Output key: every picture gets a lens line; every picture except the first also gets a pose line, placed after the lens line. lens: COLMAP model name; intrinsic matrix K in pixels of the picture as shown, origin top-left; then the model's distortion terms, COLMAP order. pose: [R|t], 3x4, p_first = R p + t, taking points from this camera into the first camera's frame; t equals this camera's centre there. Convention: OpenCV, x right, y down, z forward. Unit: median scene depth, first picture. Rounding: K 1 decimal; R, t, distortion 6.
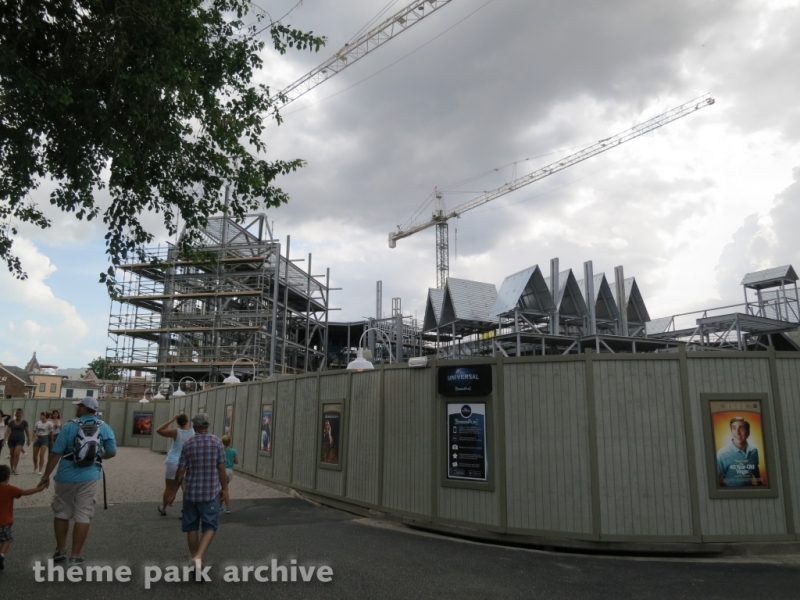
lens RADIAL K [[602.1, 0, 399.3], [0, 602.1, 300.5], [0, 0, 1]] dist [-0.002742, -0.059801]
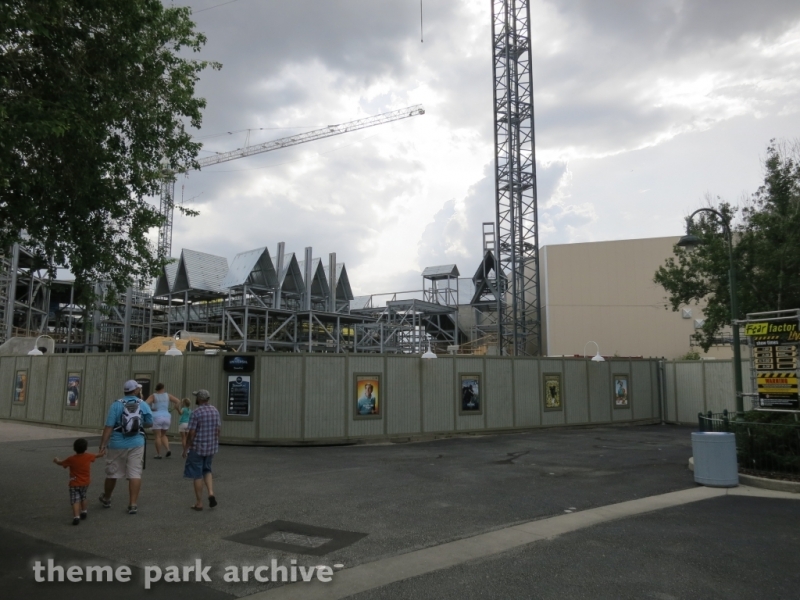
lens RADIAL K [[647.9, 0, 387.6], [0, 647.9, 299.9], [0, 0, 1]] dist [-0.003082, -0.005865]
pose [[0.906221, 0.046677, 0.420221, -0.078889], [-0.080069, 0.994849, 0.062167, -0.054107], [-0.415154, -0.089984, 0.905290, -0.237840]]
